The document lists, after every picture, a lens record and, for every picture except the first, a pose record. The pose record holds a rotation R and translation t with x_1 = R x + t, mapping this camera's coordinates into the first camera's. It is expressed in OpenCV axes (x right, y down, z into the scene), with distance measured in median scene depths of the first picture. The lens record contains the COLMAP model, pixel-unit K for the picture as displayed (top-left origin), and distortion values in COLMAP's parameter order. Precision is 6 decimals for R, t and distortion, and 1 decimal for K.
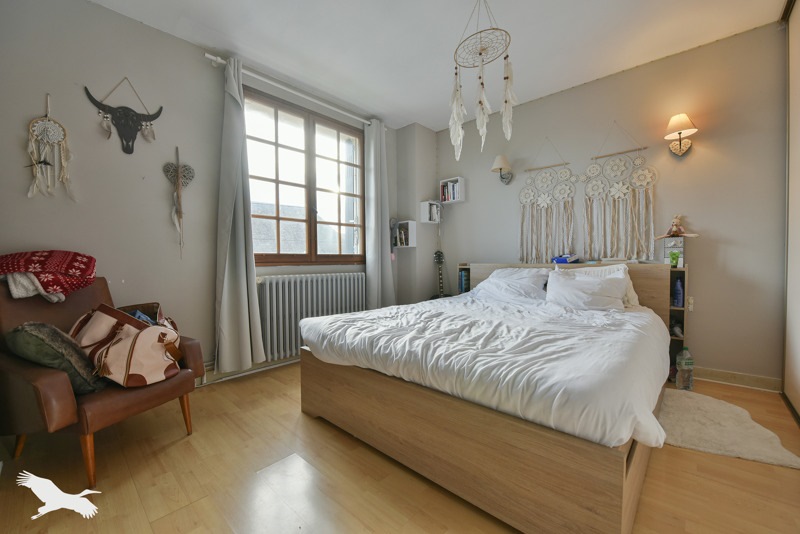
lens RADIAL K [[324.9, 0, 401.7], [0, 324.9, 269.1], [0, 0, 1]] dist [-0.000458, -0.000104]
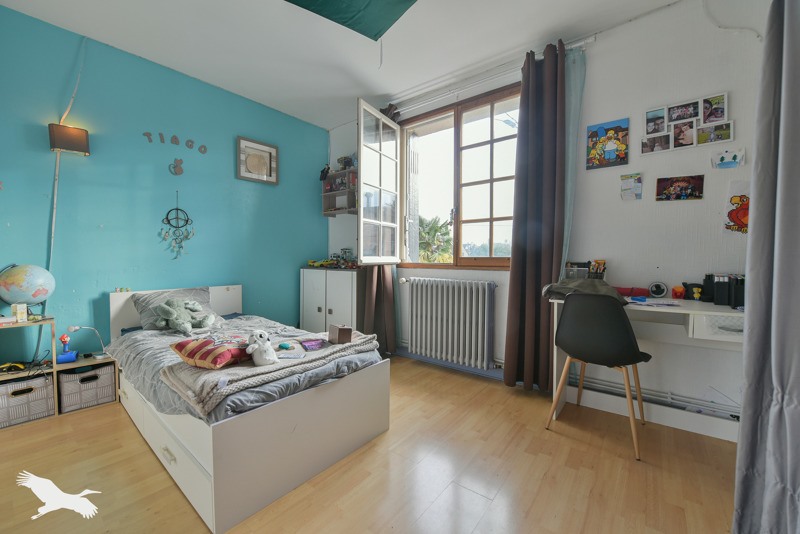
lens RADIAL K [[324.9, 0, 401.7], [0, 324.9, 269.1], [0, 0, 1]] dist [-0.000458, -0.000104]
pose [[0.056421, 0.031602, -0.997907, 0.595355], [-0.035942, 0.998915, 0.029602, -0.032348], [0.997760, 0.034196, 0.057495, 0.732861]]
